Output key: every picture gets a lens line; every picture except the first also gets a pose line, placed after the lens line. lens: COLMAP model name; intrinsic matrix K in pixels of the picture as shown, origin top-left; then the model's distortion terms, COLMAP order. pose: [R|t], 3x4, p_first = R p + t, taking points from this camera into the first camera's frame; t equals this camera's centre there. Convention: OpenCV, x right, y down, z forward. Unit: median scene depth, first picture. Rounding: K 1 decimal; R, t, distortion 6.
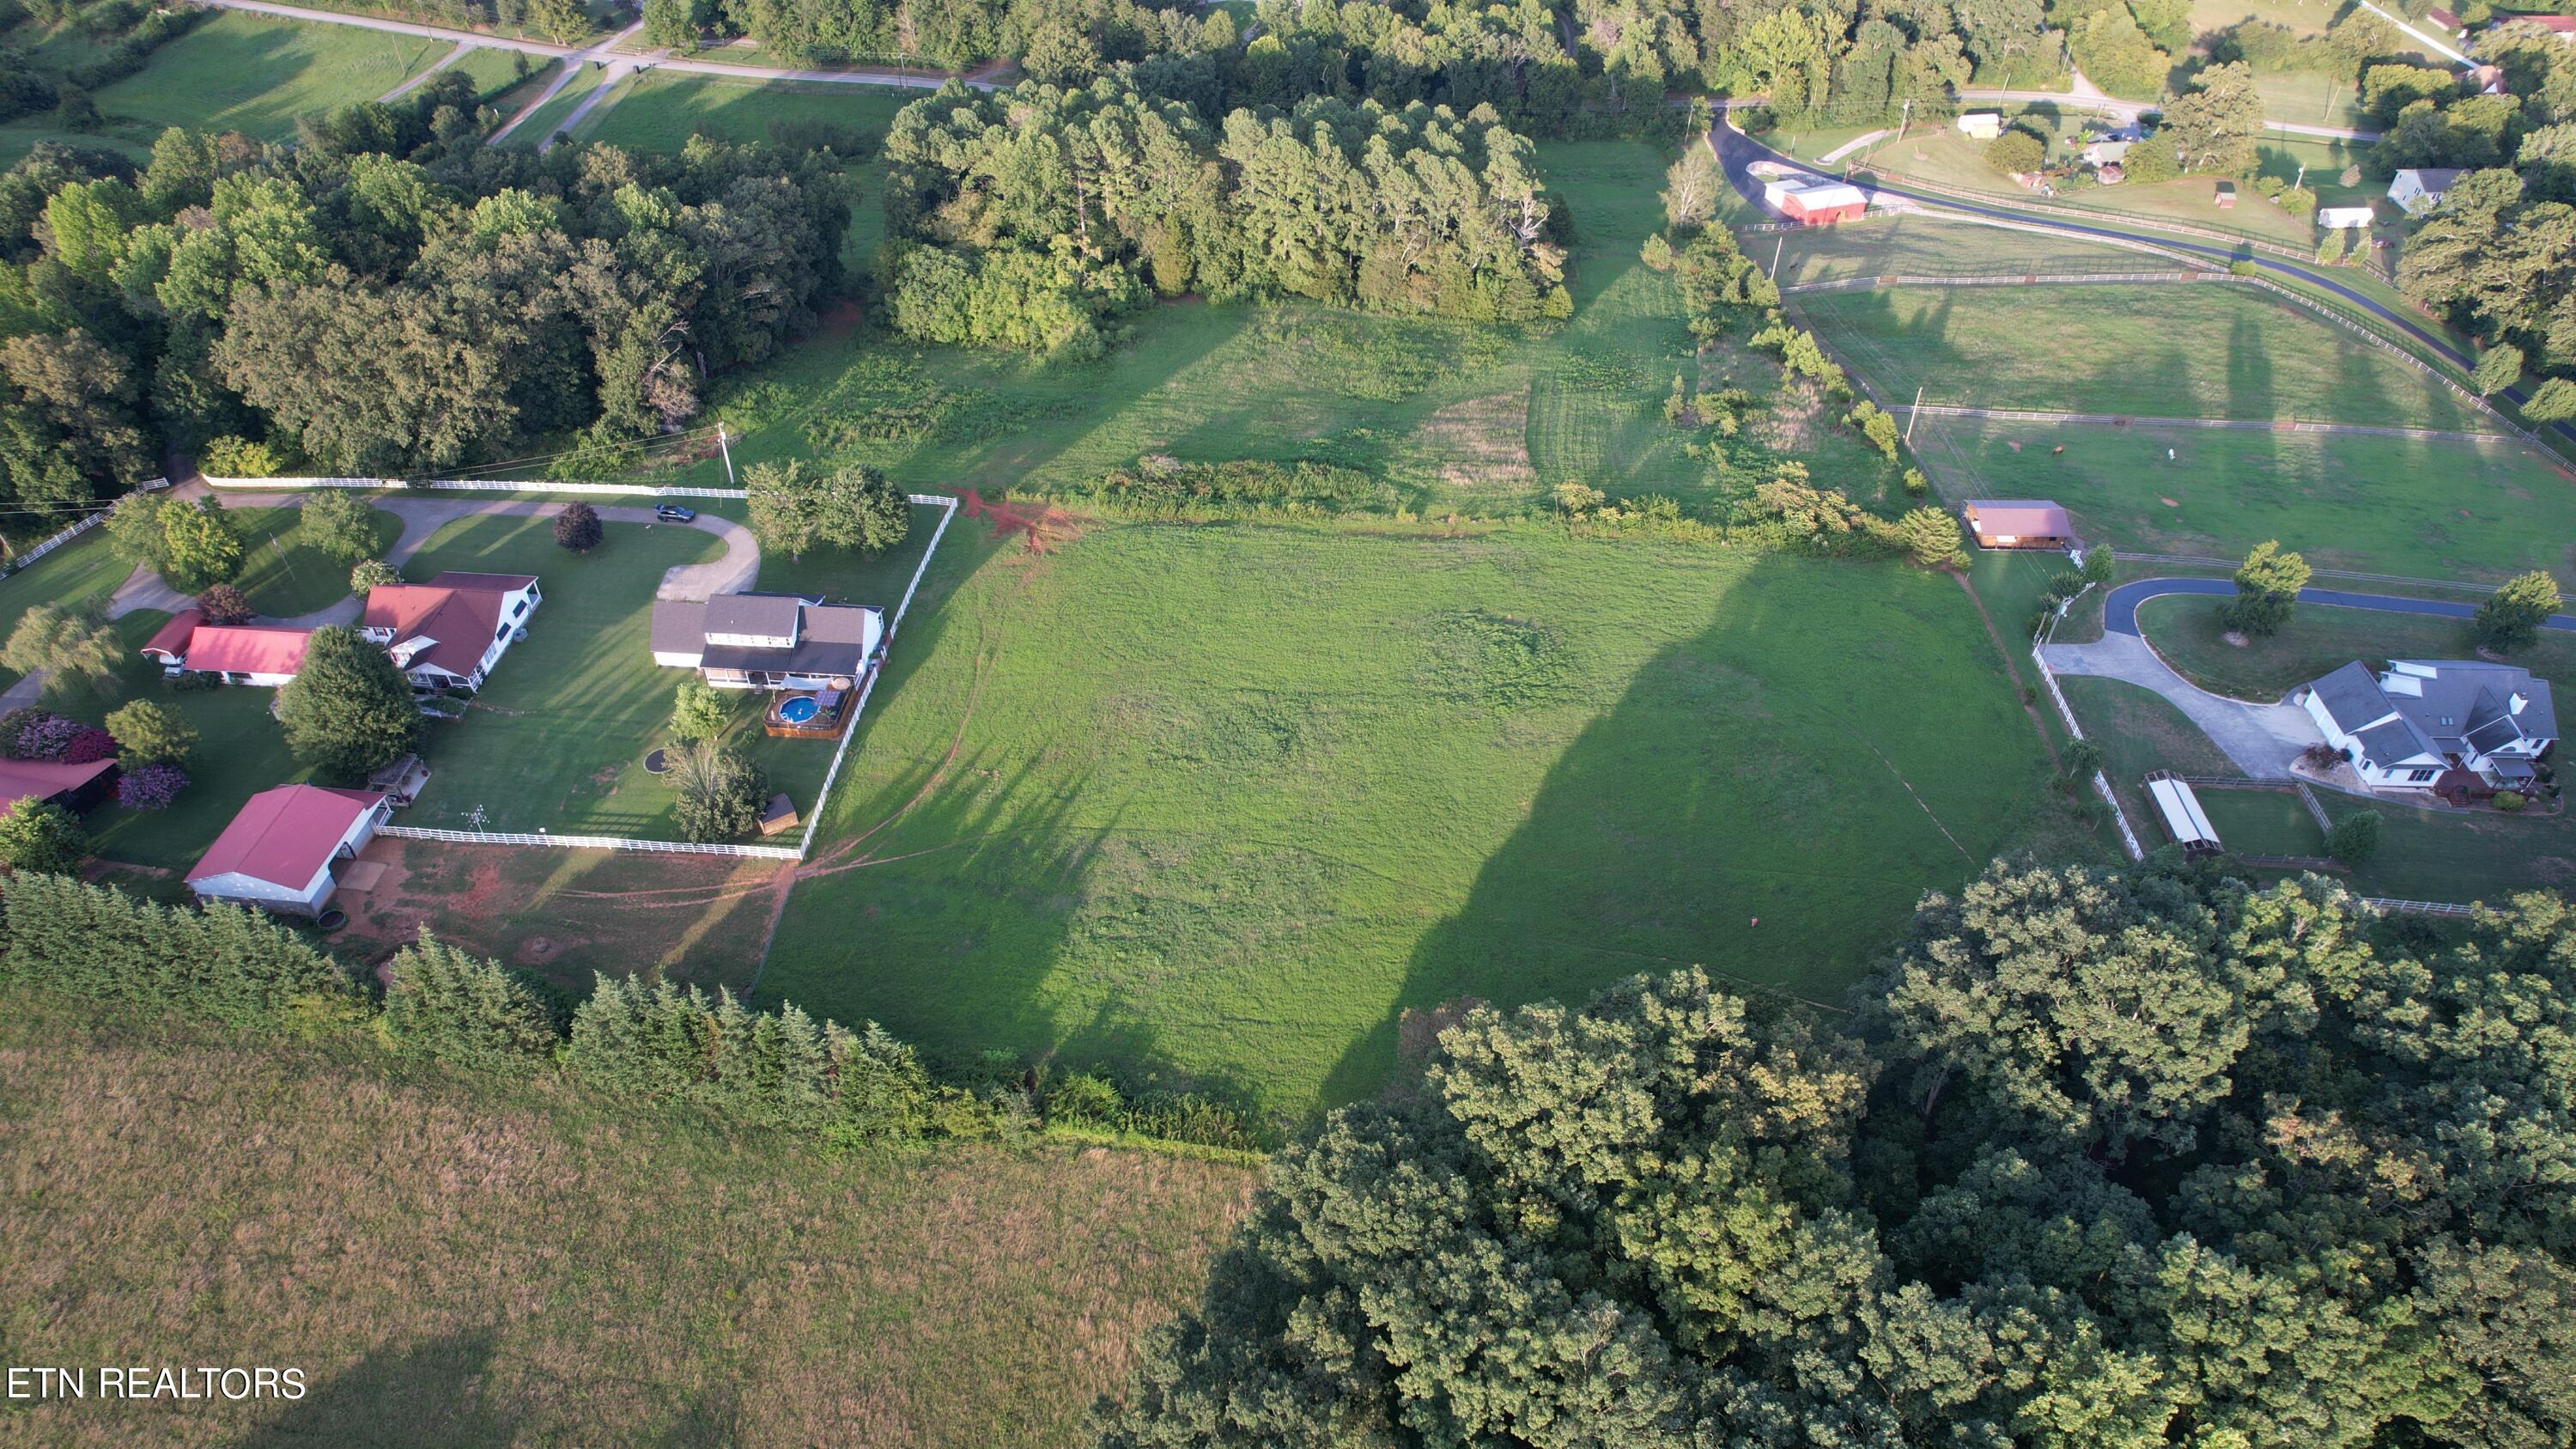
lens RADIAL K [[1646.3, 0, 1299.4], [0, 1646.3, 735.0], [0, 0, 1]] dist [-0.073114, 0.066154]
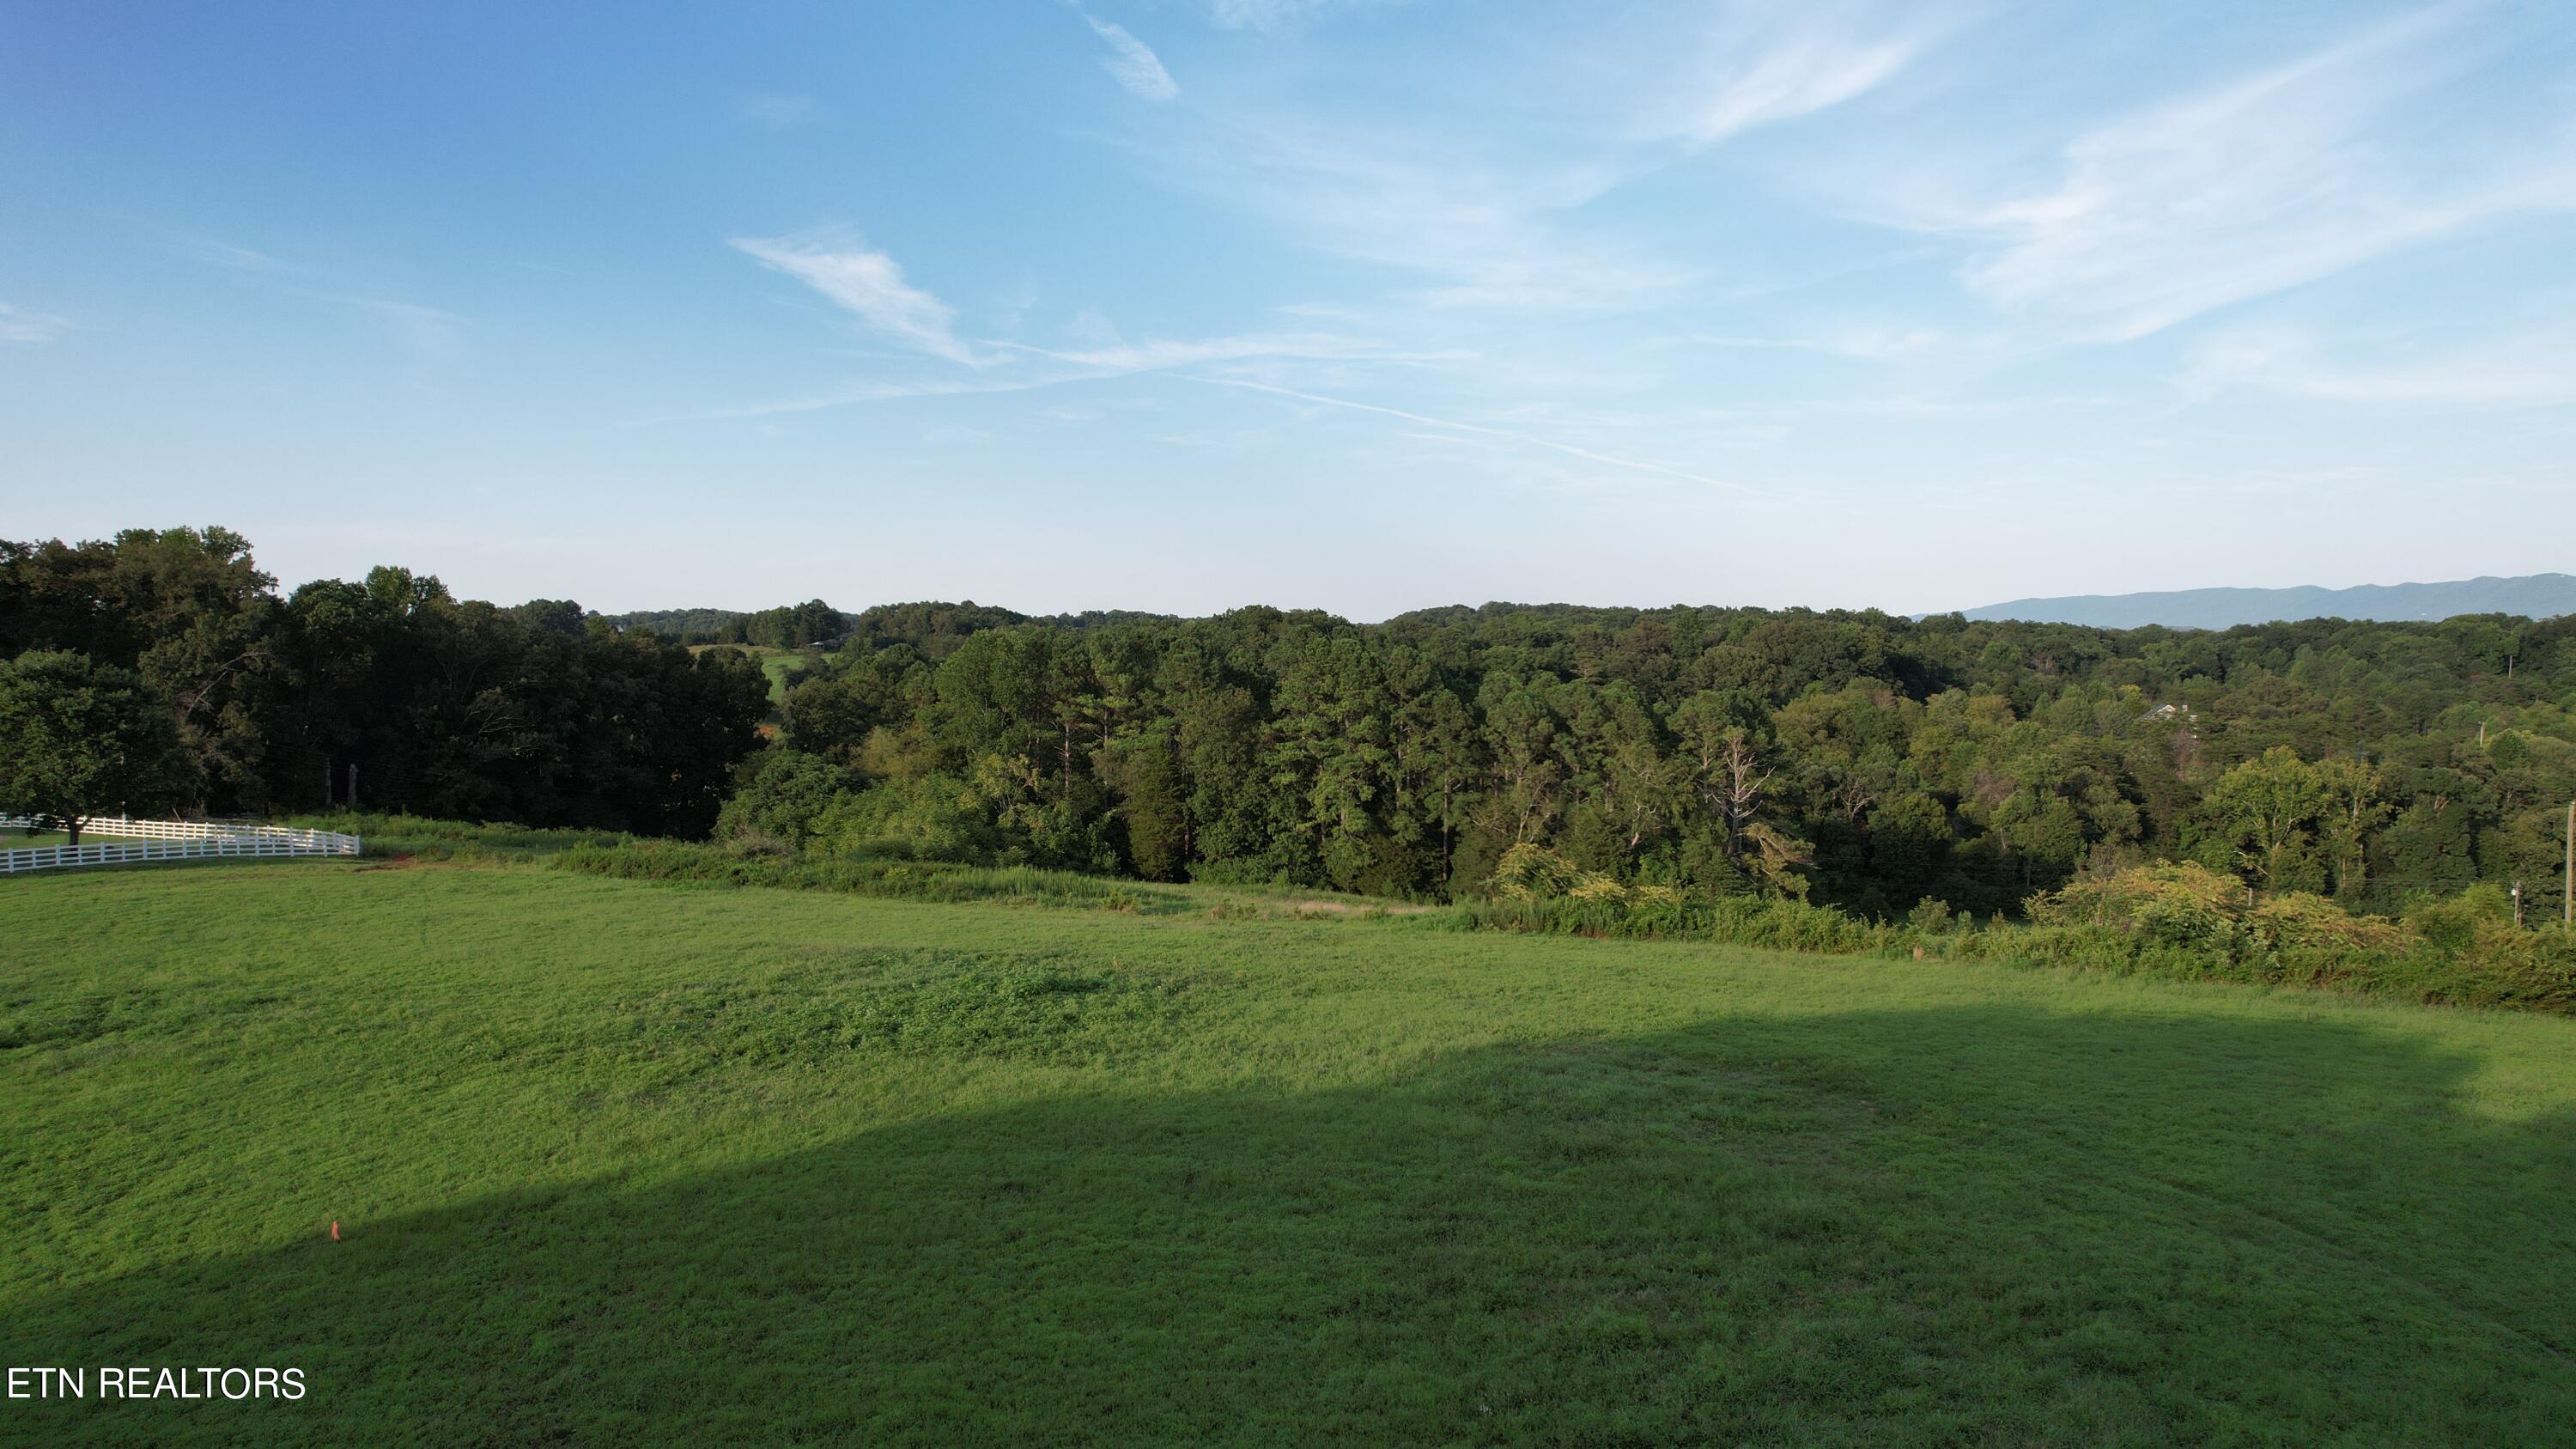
lens RADIAL K [[1646.3, 0, 1294.8], [0, 1646.3, 731.2], [0, 0, 1]] dist [-0.073114, 0.066154]
pose [[0.942749, 0.019074, -0.332958, 0.185798], [-0.224485, 0.774622, -0.591242, 0.050595], [0.246639, 0.632137, 0.734556, 0.525183]]
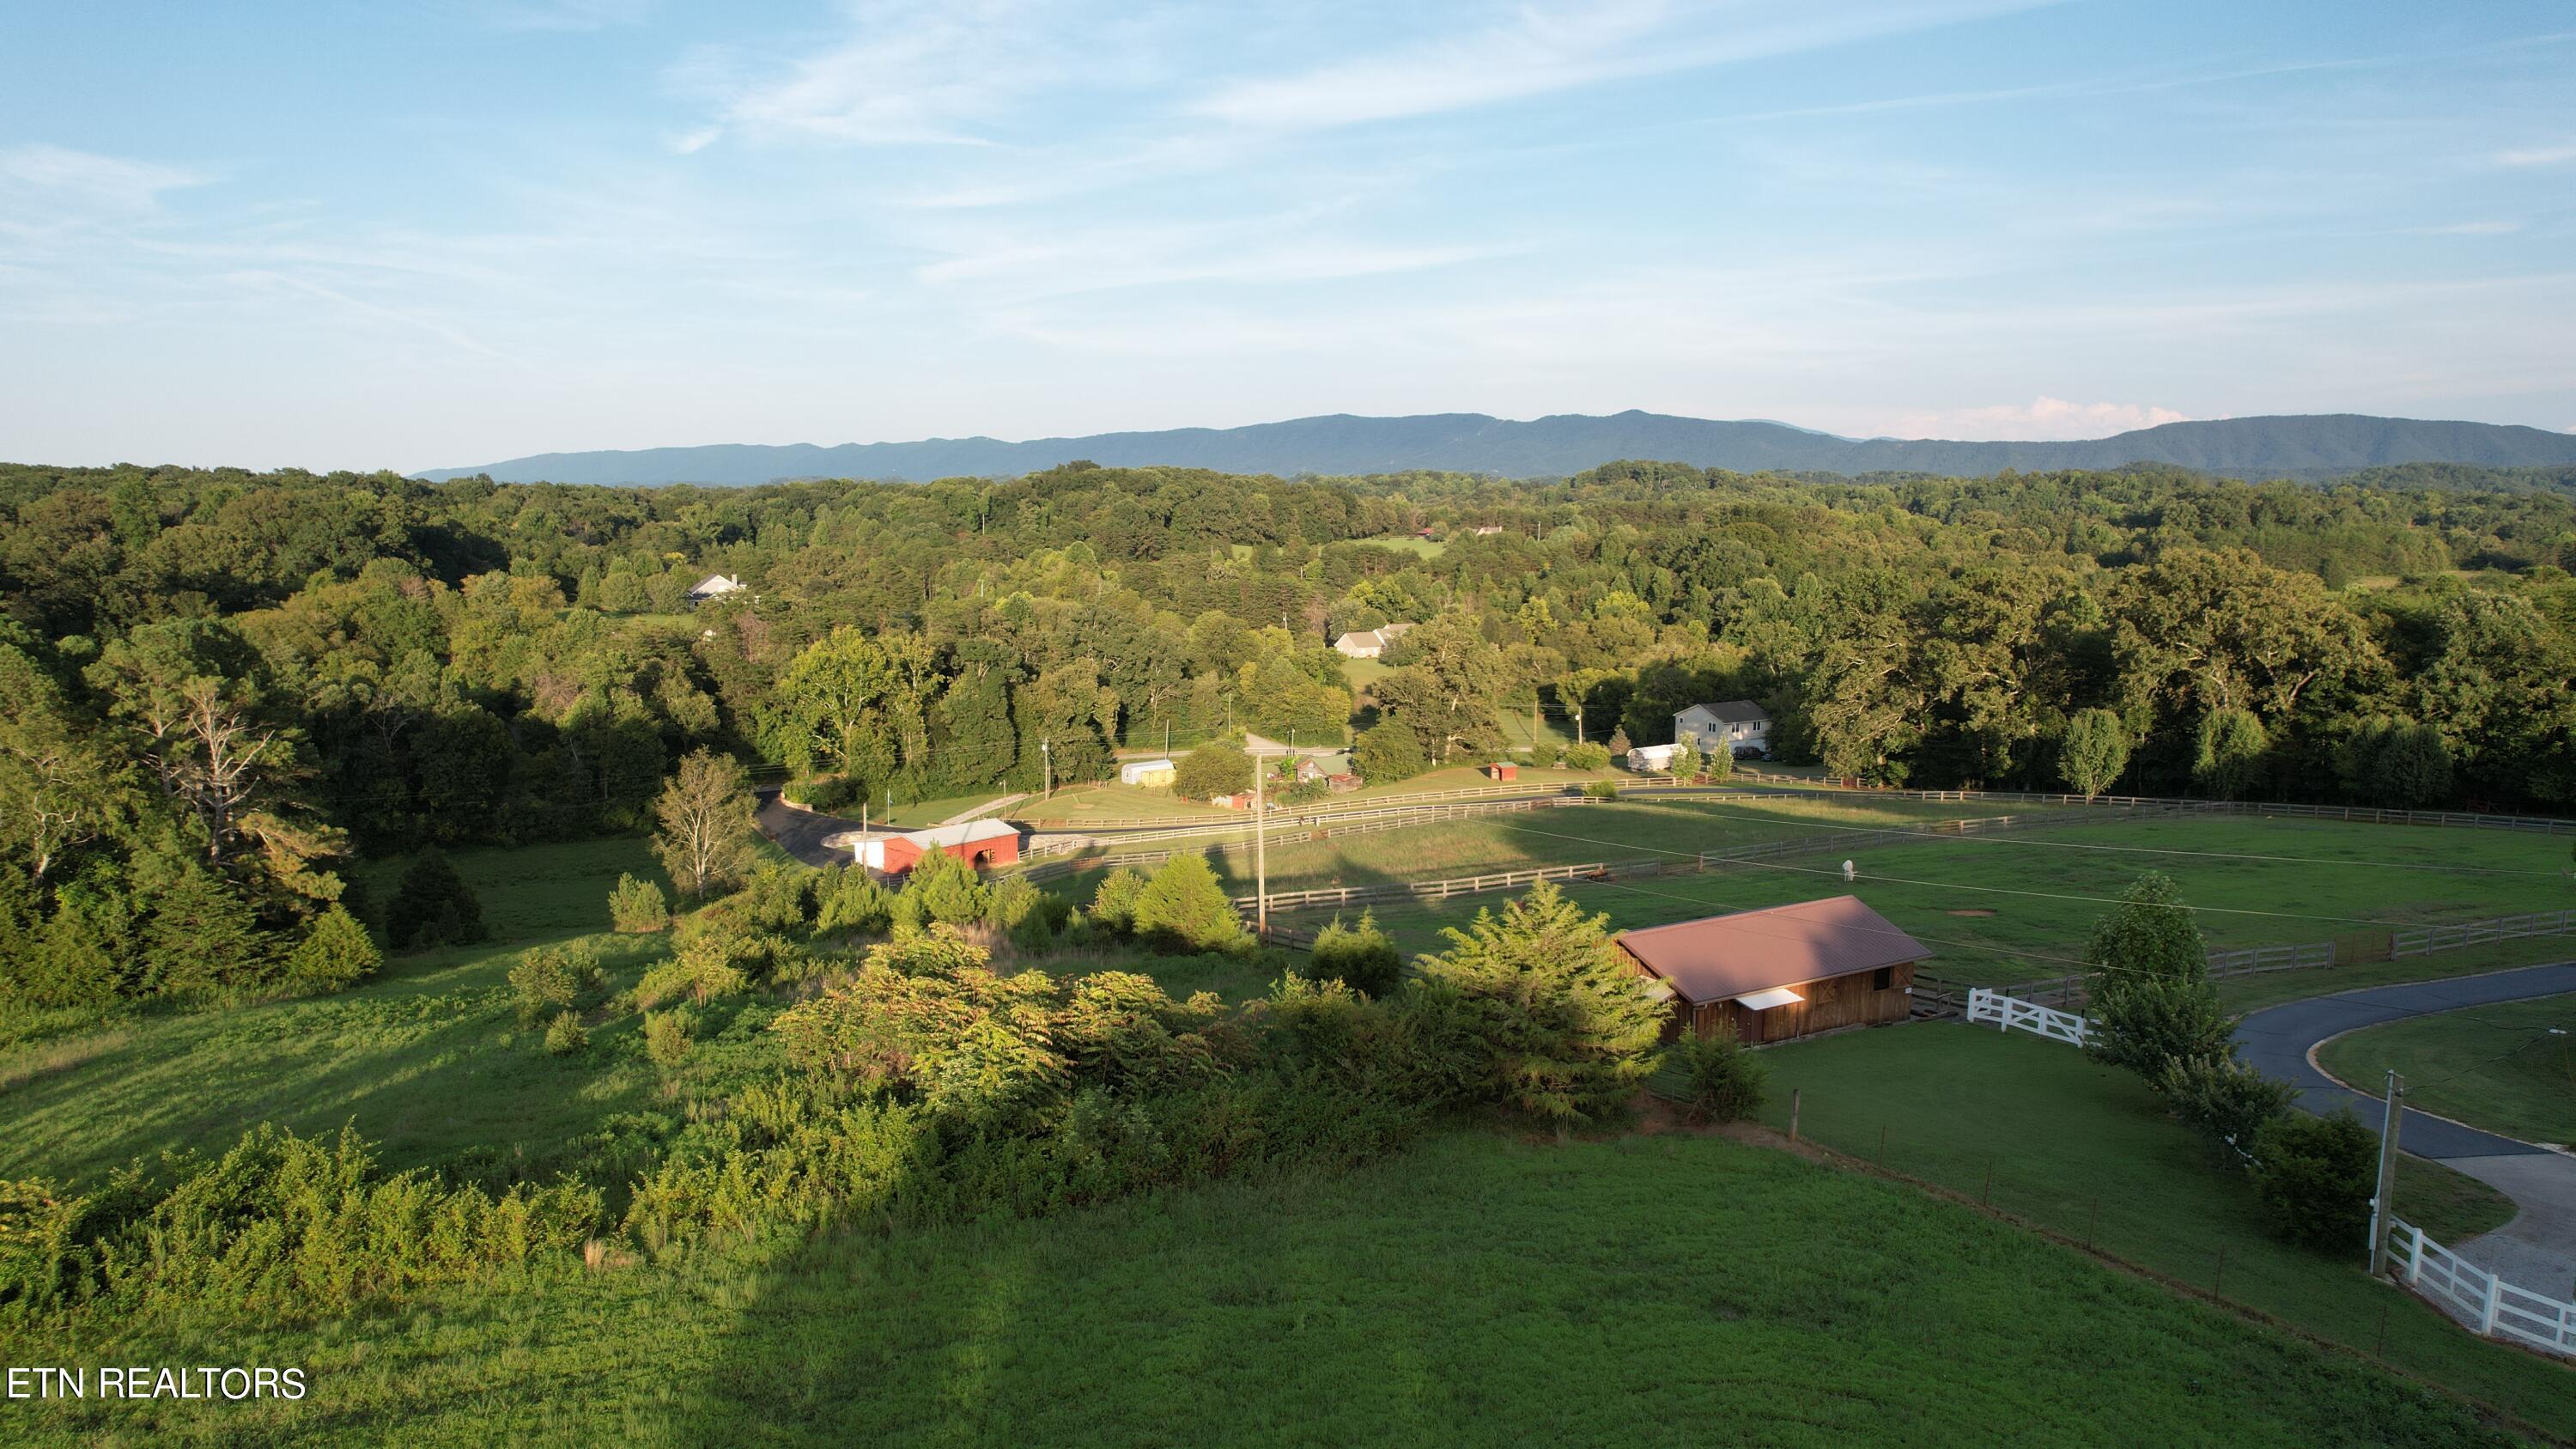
lens RADIAL K [[1646.3, 0, 1293.4], [0, 1646.3, 725.3], [0, 0, 1]] dist [-0.073114, 0.066154]
pose [[0.874276, -0.070115, 0.480339, 0.182758], [0.327730, 0.815215, -0.477512, -0.041921], [-0.358099, 0.574899, 0.735701, 0.607144]]
